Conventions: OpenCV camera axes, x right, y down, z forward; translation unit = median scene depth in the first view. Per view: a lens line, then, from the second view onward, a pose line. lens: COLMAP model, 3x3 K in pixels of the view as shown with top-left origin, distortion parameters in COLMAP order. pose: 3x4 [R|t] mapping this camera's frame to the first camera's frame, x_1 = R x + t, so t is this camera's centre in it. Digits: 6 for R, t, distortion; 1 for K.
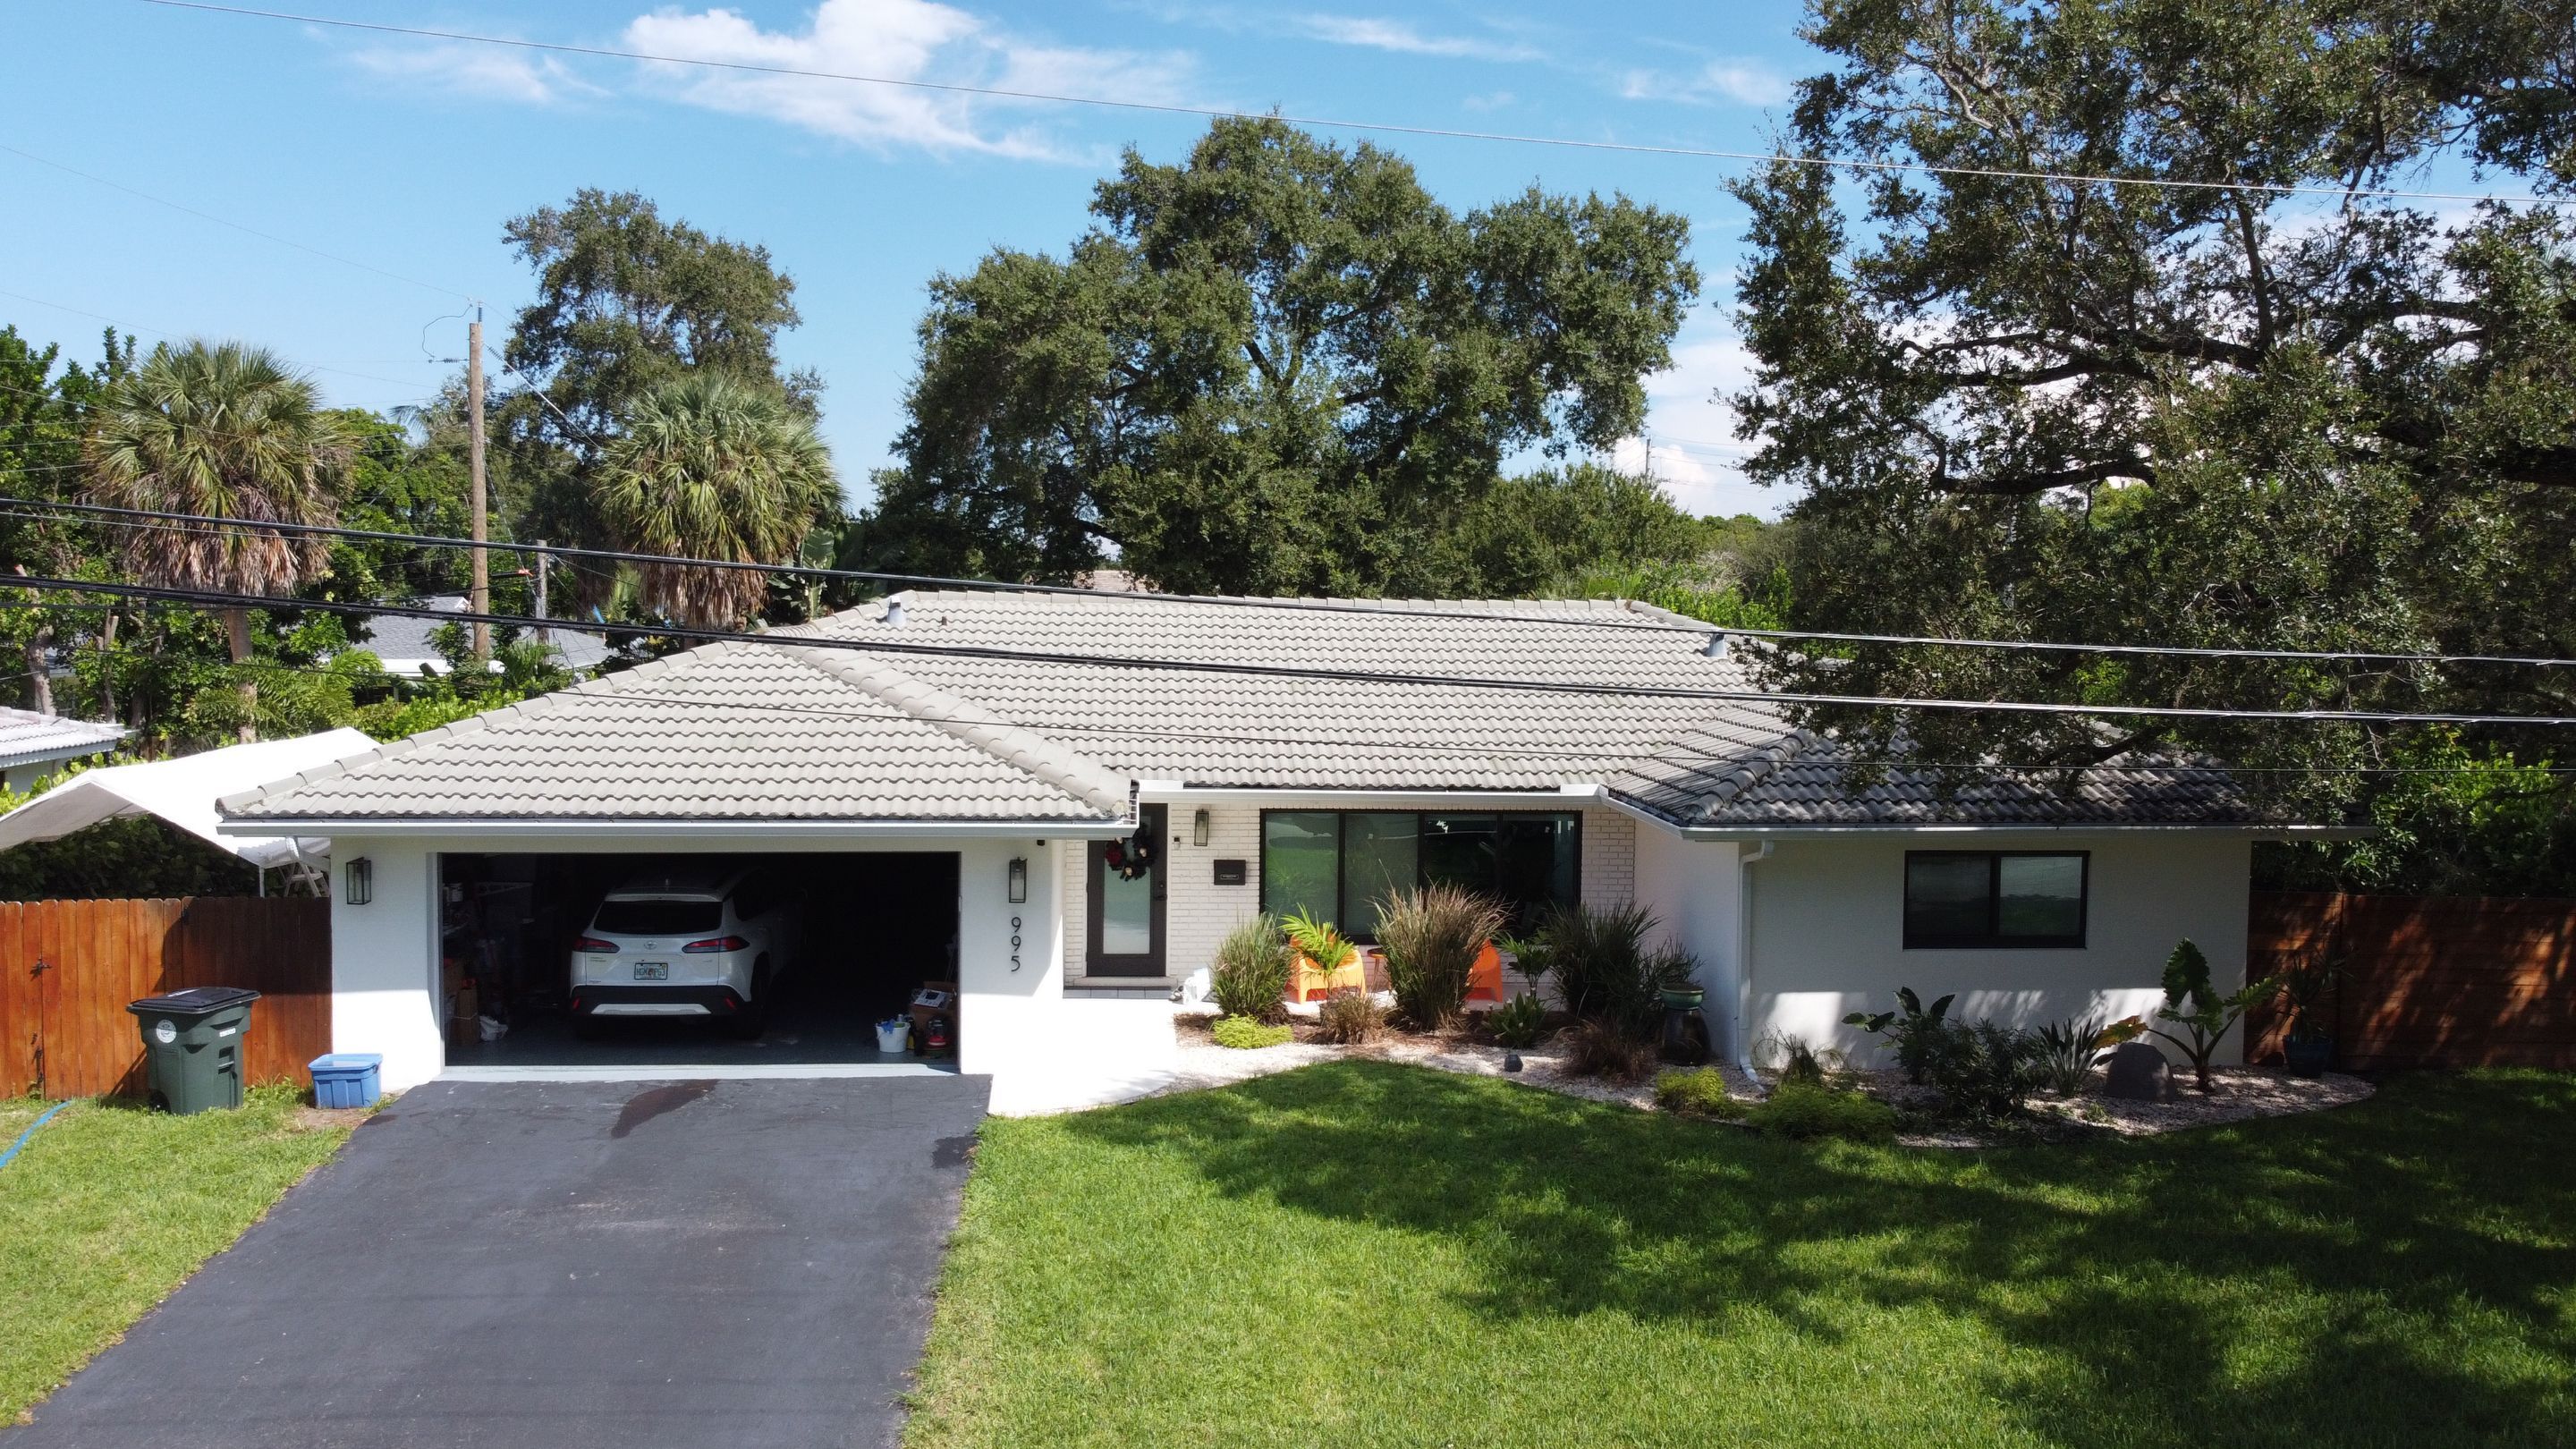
lens RADIAL K [[1916.3, 0, 1288.0], [0, 1916.3, 724.5], [0, 0, 1]] dist [-0.005970, 0.001895]
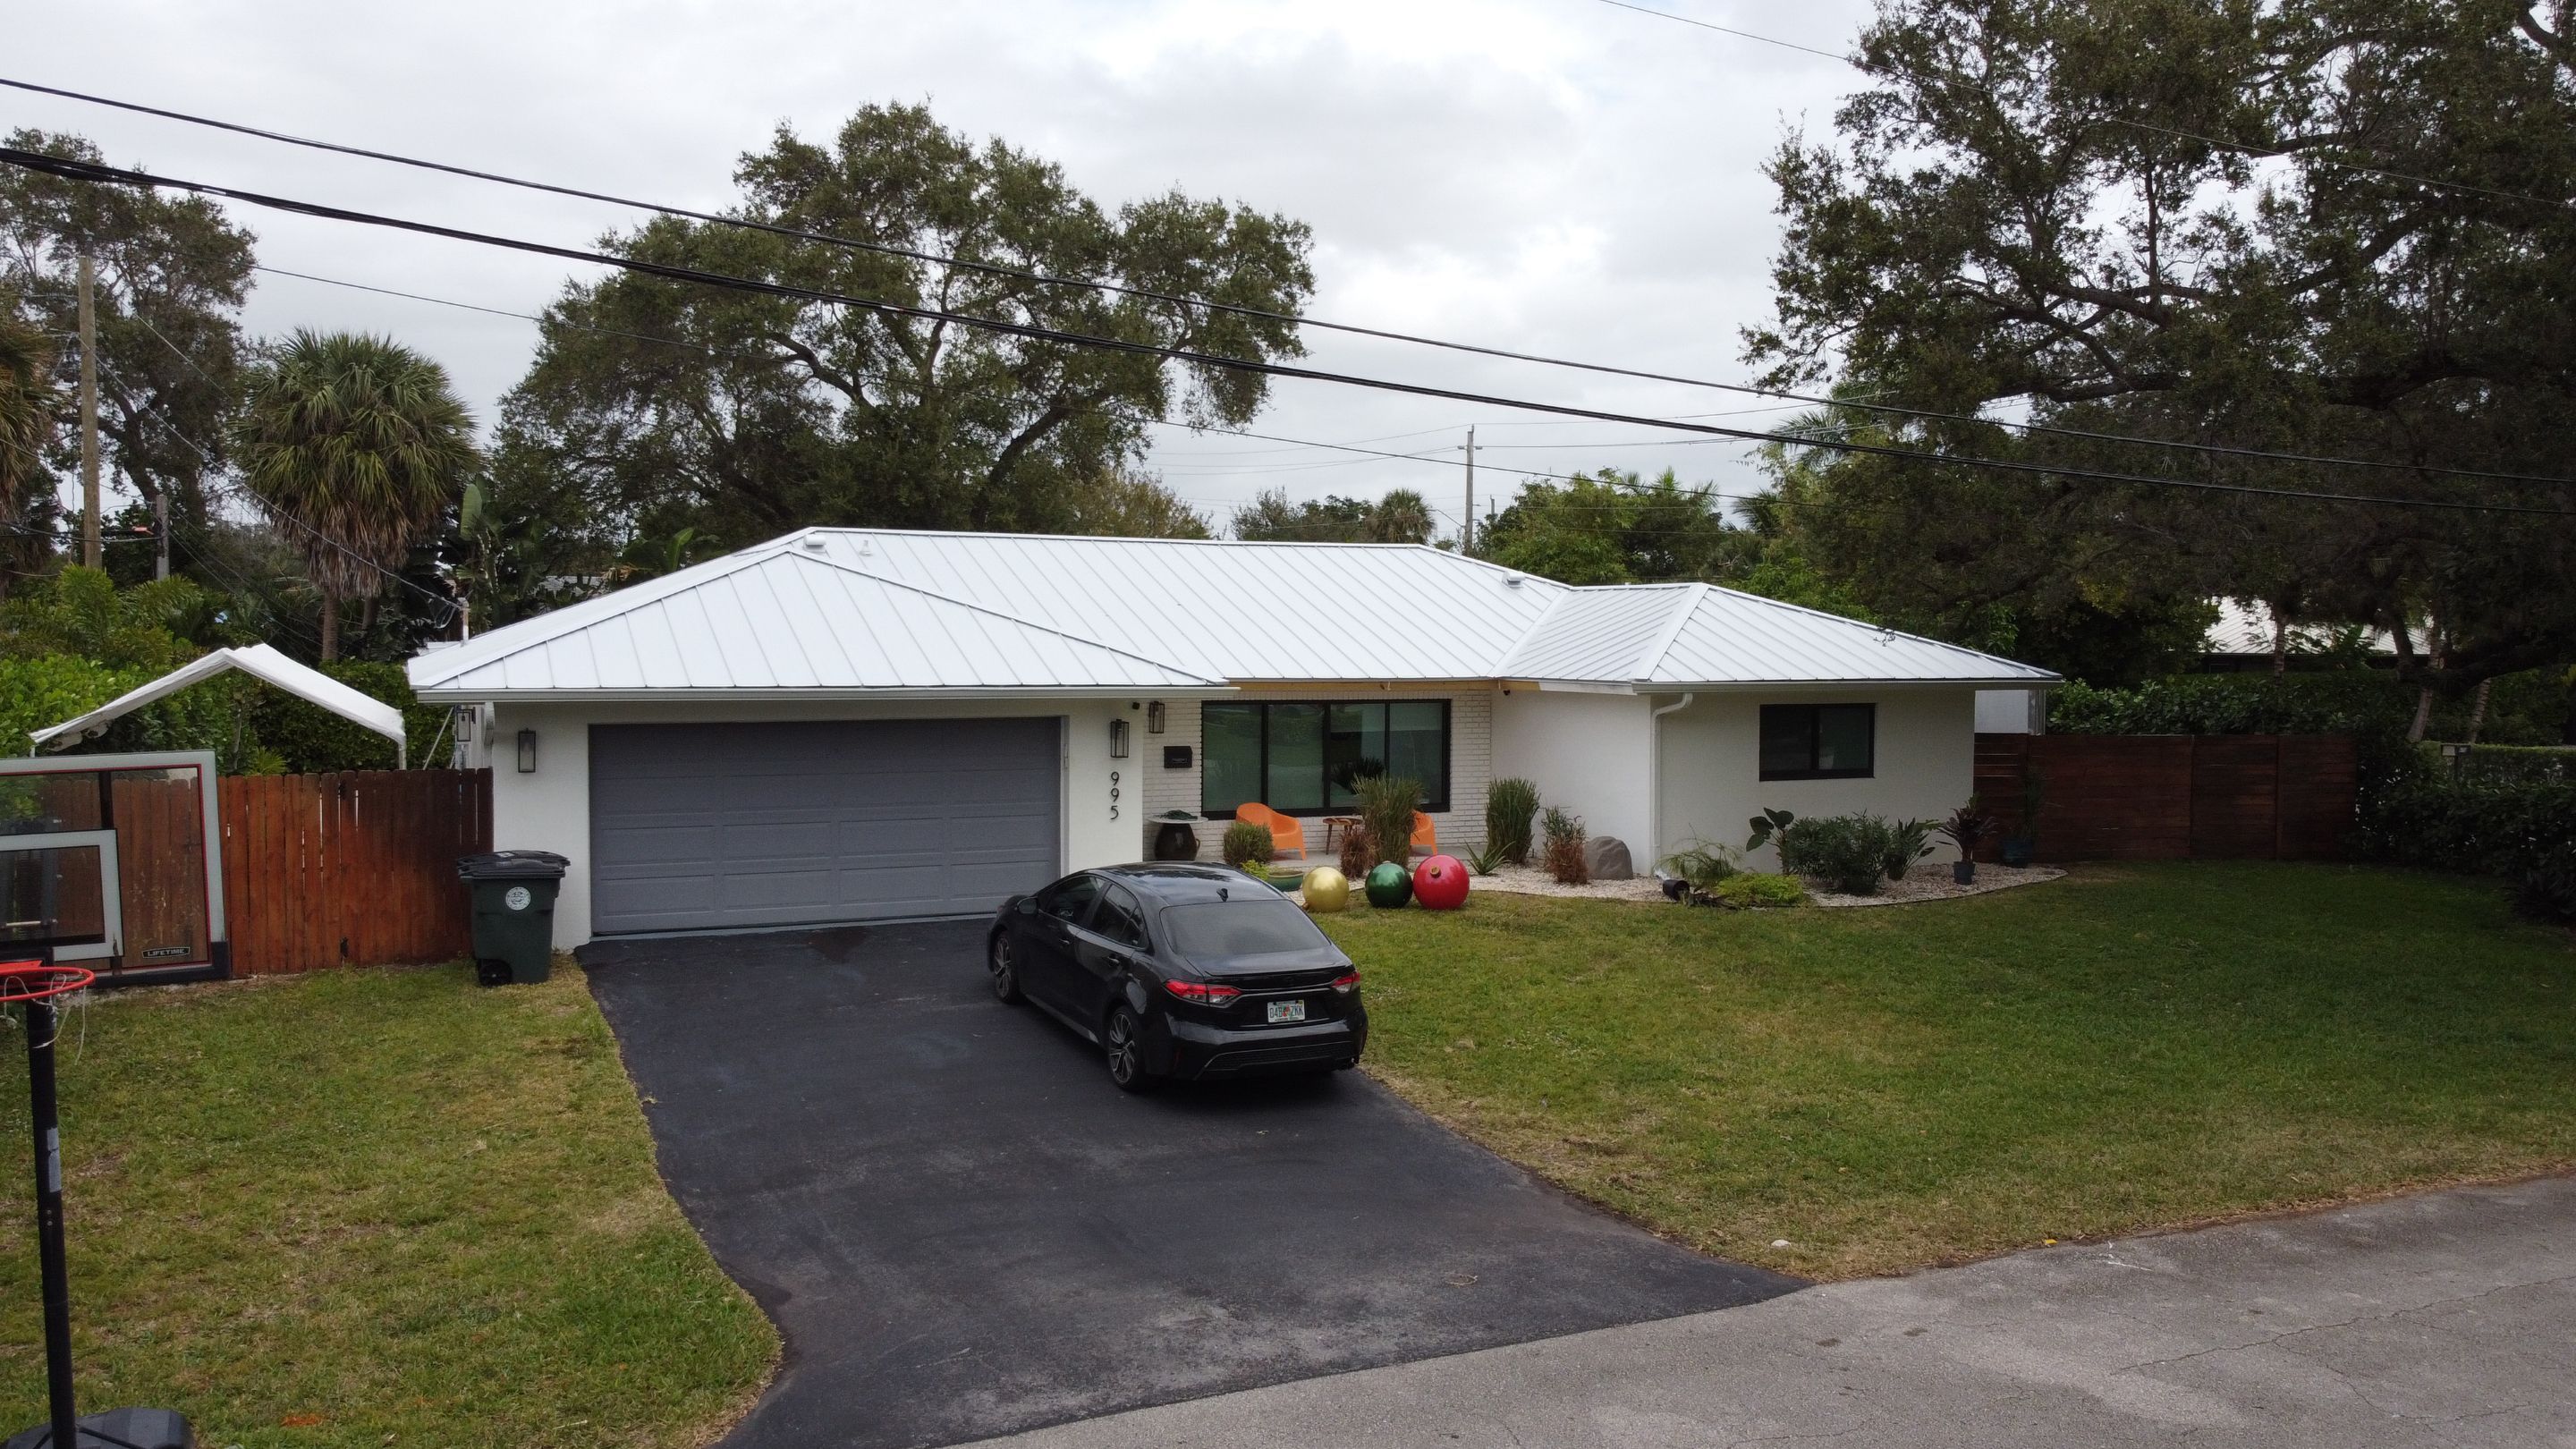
lens RADIAL K [[1916.3, 0, 1288.0], [0, 1916.3, 724.5], [0, 0, 1]] dist [-0.005970, 0.001895]
pose [[0.946209, -0.024192, 0.322652, -0.172789], [0.028065, 0.999579, -0.007357, 0.035032], [-0.322338, 0.016017, 0.946489, -0.048389]]
